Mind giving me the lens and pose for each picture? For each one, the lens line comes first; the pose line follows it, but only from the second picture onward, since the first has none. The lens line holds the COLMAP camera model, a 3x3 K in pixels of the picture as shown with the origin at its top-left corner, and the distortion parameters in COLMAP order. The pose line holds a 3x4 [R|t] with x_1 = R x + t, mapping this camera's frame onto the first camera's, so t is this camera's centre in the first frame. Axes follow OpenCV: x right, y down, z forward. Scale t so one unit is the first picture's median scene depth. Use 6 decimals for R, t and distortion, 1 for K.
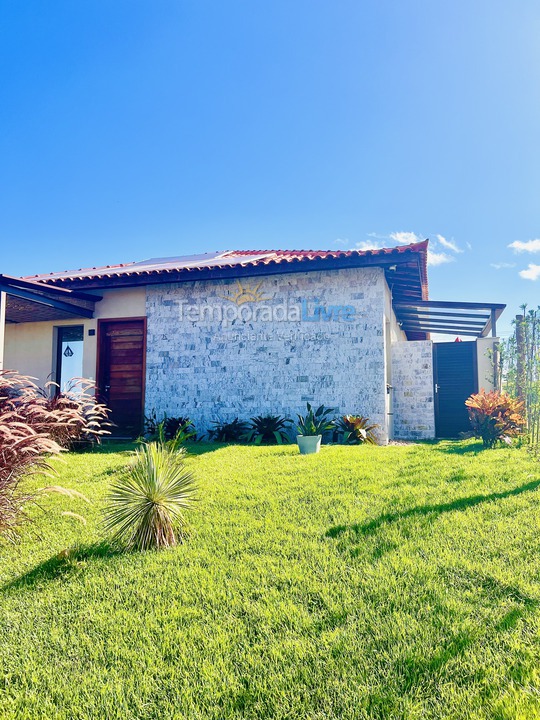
lens RADIAL K [[548.7, 0, 260.6], [0, 548.7, 351.8], [0, 0, 1]] dist [0.063487, -0.079115]
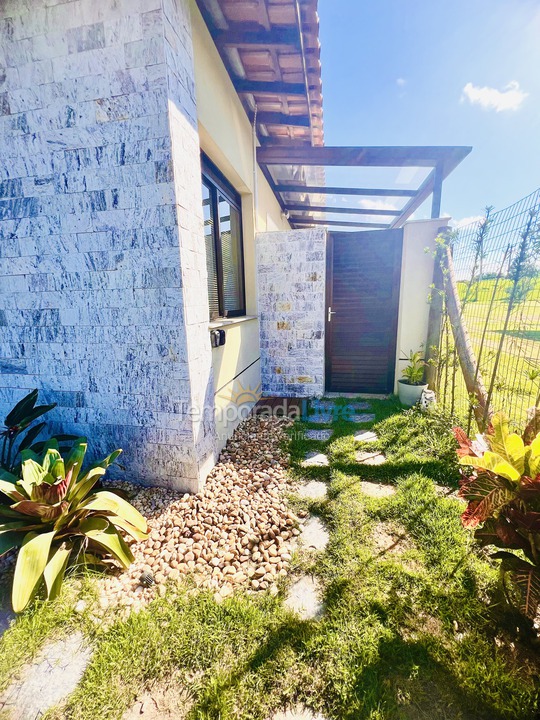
lens RADIAL K [[292.9, 0, 270.9], [0, 292.9, 353.7], [0, 0, 1]] dist [-0.004512, 0.000713]
pose [[0.993335, -0.042498, 0.107142, 0.235751], [0.010377, 0.958744, 0.284081, 0.016925], [-0.114795, -0.281076, 0.952795, 0.745239]]
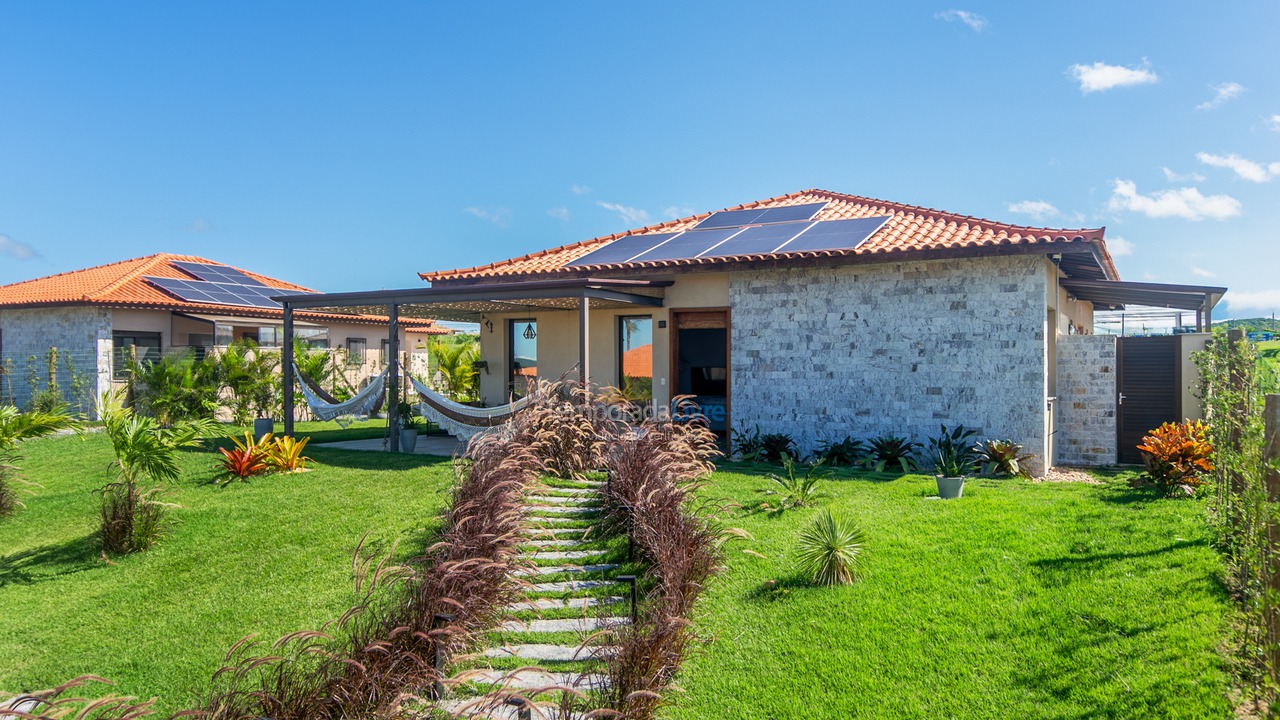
lens RADIAL K [[918.6, 0, 590.5], [0, 918.6, 335.9], [0, 0, 1]] dist [-0.013904, -0.008207]
pose [[0.967918, -0.001110, -0.251263, -0.069924], [0.019837, 0.997207, 0.072010, -0.130911], [0.250481, -0.074685, 0.965236, -0.393686]]
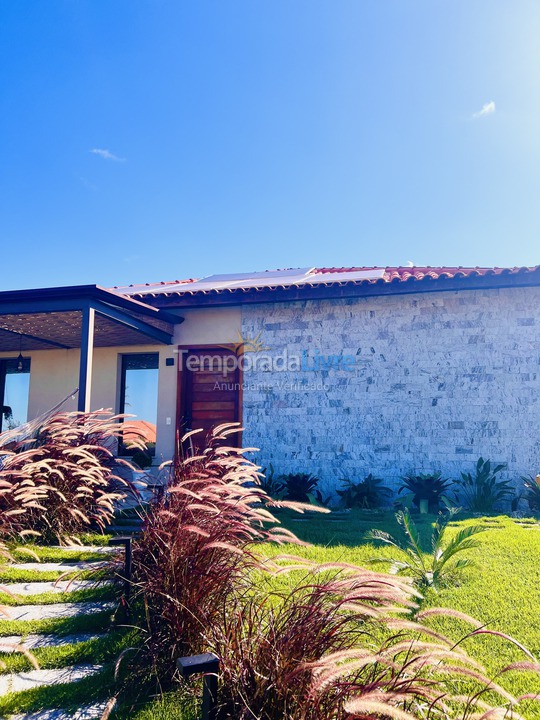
lens RADIAL K [[548.7, 0, 264.8], [0, 548.7, 347.7], [0, 0, 1]] dist [0.063487, -0.079115]
pose [[0.997957, 0.014610, 0.062198, -0.239048], [-0.011115, 0.998359, -0.056167, -0.013362], [-0.062917, 0.055361, 0.996482, 0.208790]]
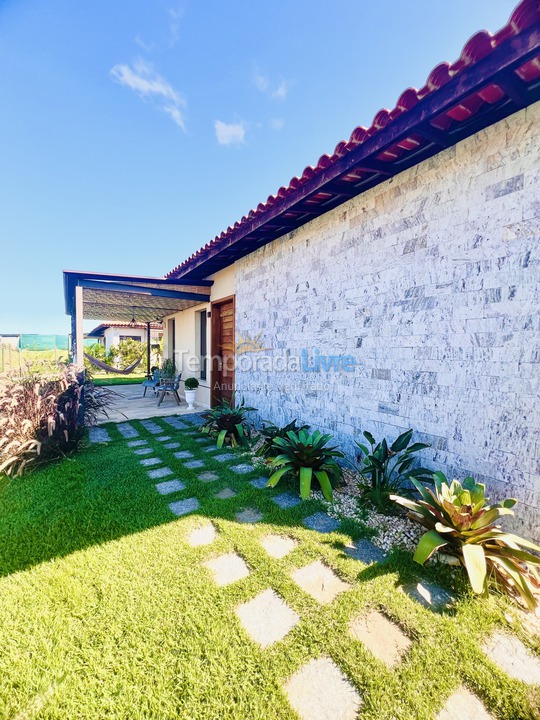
lens RADIAL K [[285.9, 0, 273.7], [0, 285.9, 355.7], [0, 0, 1]] dist [-0.001583, 0.000874]
pose [[0.805277, 0.021104, -0.592523, 0.156221], [0.046930, 0.993962, 0.099182, -0.004157], [0.591038, -0.107676, 0.799424, 0.668330]]
